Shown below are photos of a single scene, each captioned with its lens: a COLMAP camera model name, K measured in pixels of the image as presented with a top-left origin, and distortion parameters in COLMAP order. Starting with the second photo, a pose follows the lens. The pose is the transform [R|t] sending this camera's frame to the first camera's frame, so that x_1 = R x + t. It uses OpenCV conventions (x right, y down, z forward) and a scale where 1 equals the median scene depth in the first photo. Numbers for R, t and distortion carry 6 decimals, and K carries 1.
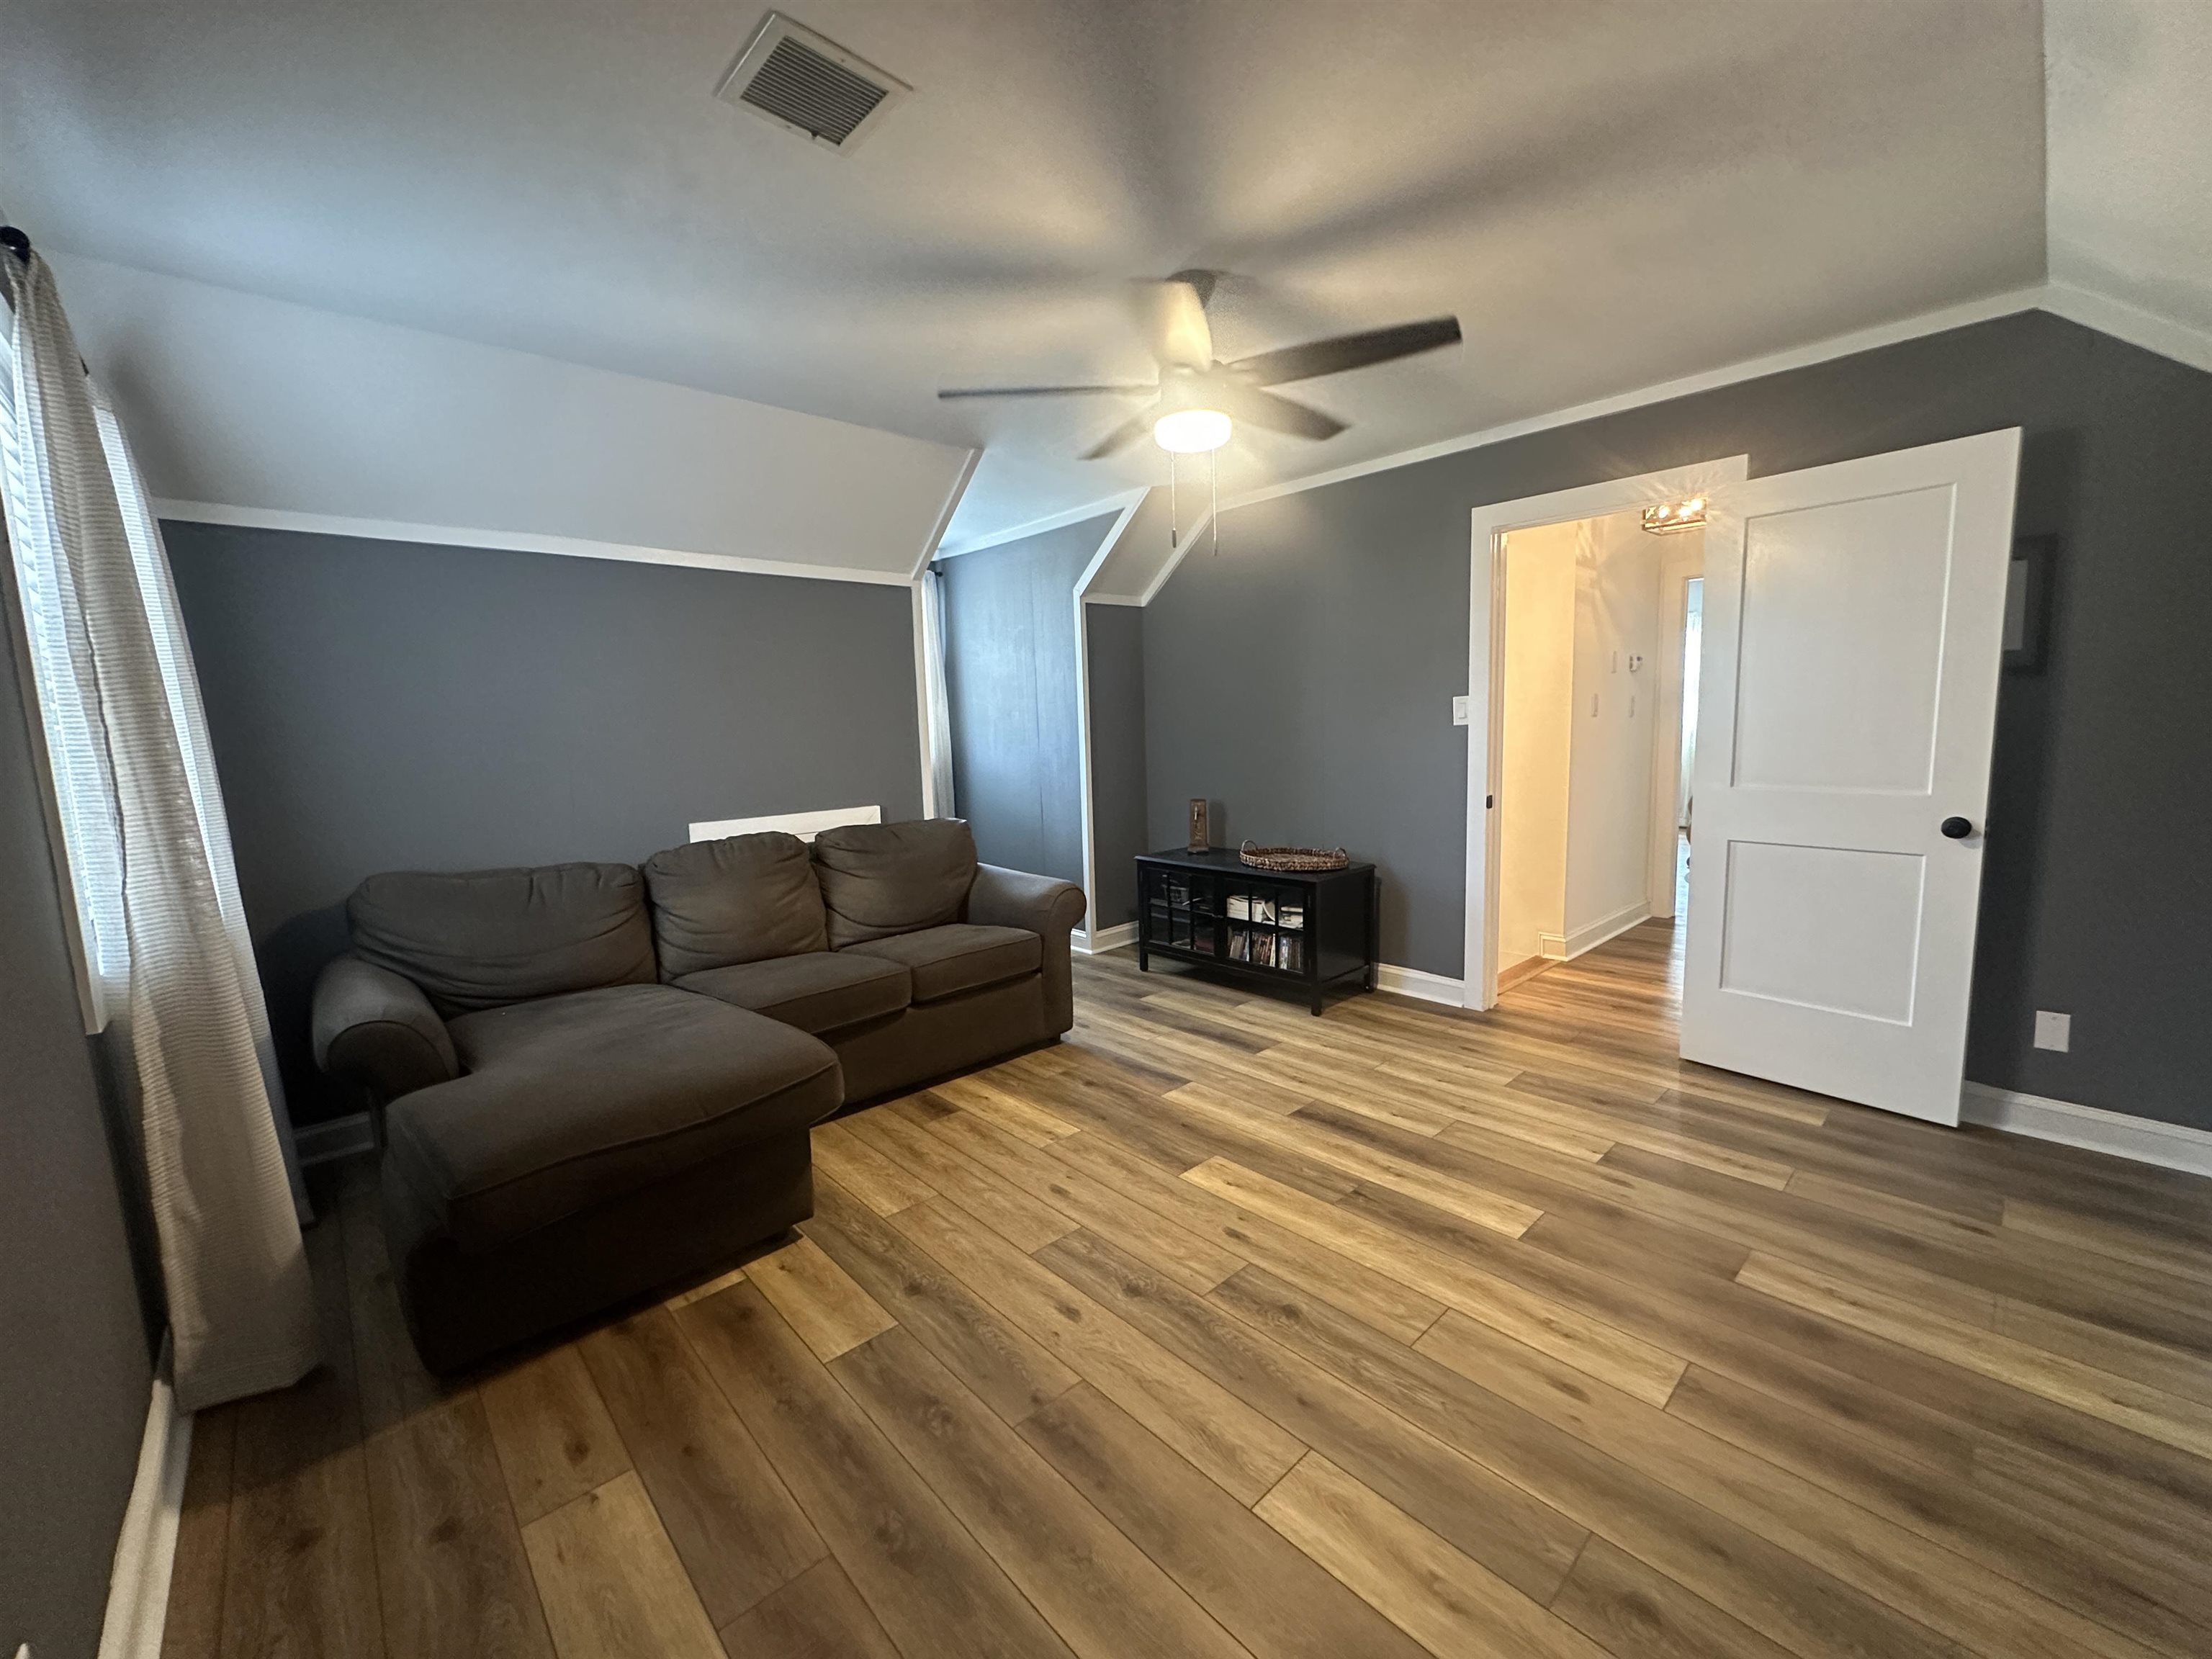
lens RADIAL K [[879.7, 0, 1101.1], [0, 879.7, 833.4], [0, 0, 1]] dist [0.000195, 0.000162]
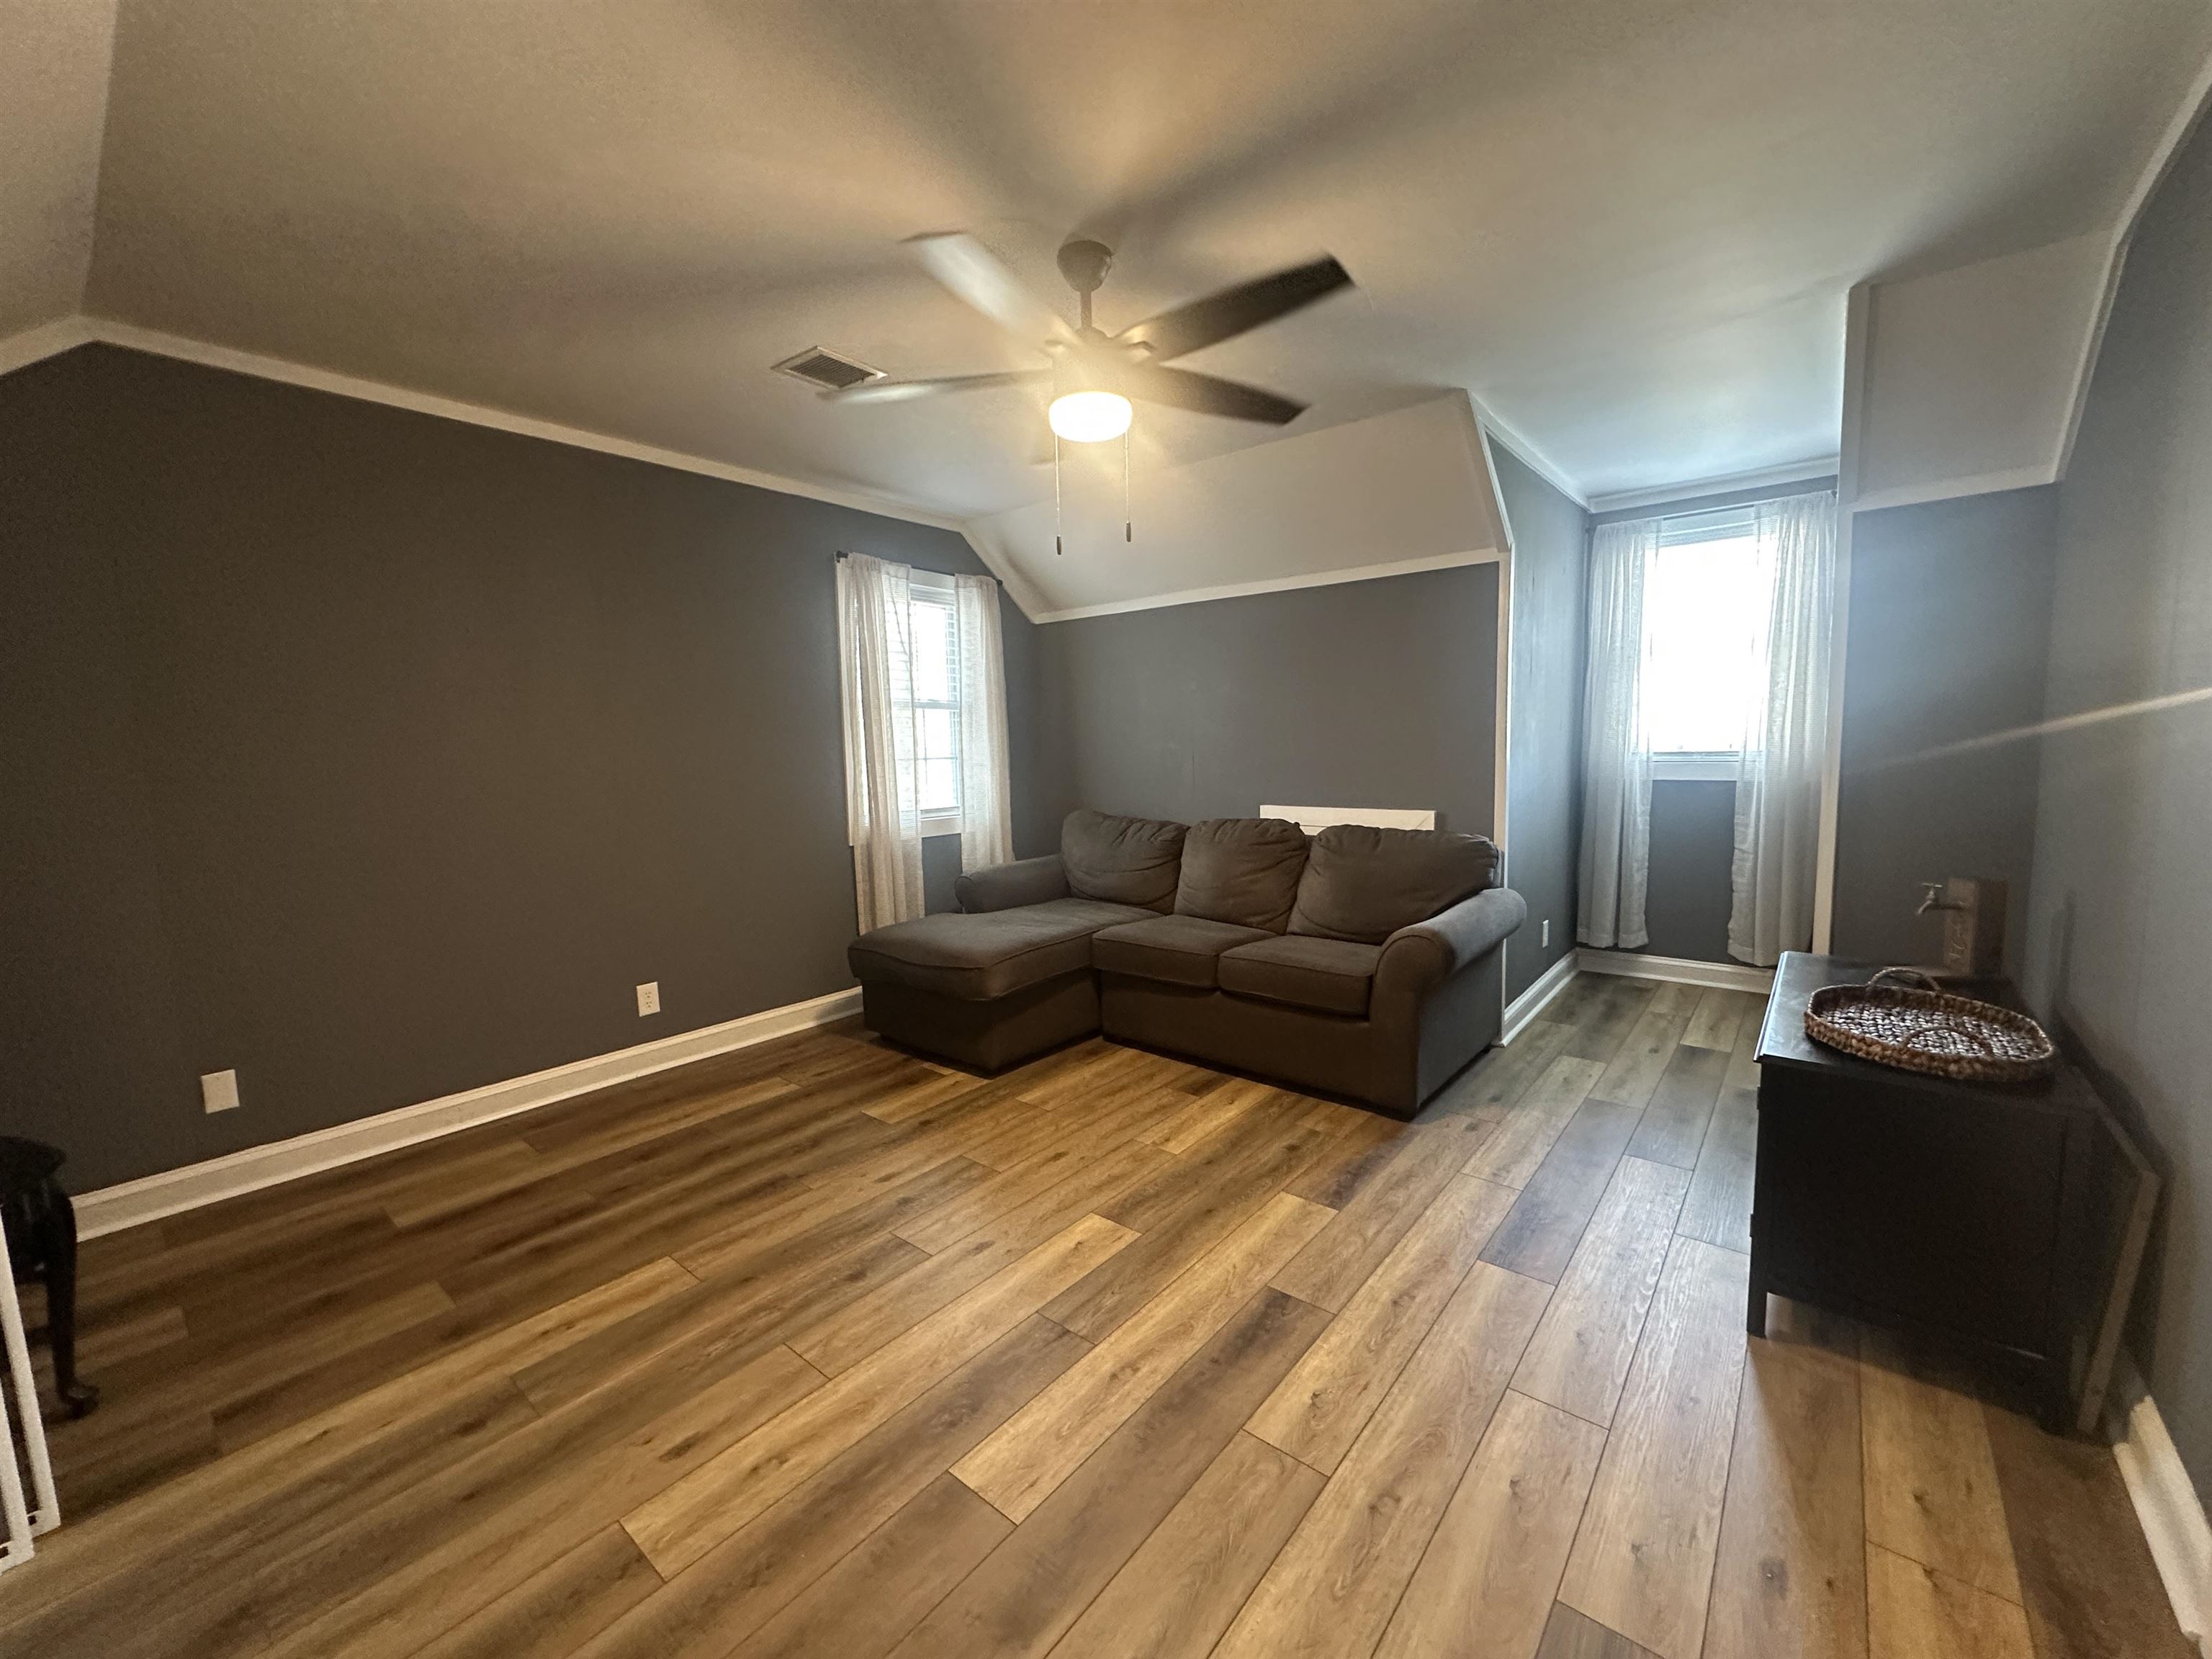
lens RADIAL K [[879.7, 0, 1103.4], [0, 879.7, 834.2], [0, 0, 1]] dist [0.000195, 0.000162]
pose [[0.140406, 0.134546, -0.980909, 0.939102], [-0.110131, 0.986698, 0.119576, -0.123912], [0.983950, 0.091240, 0.153356, 0.807565]]
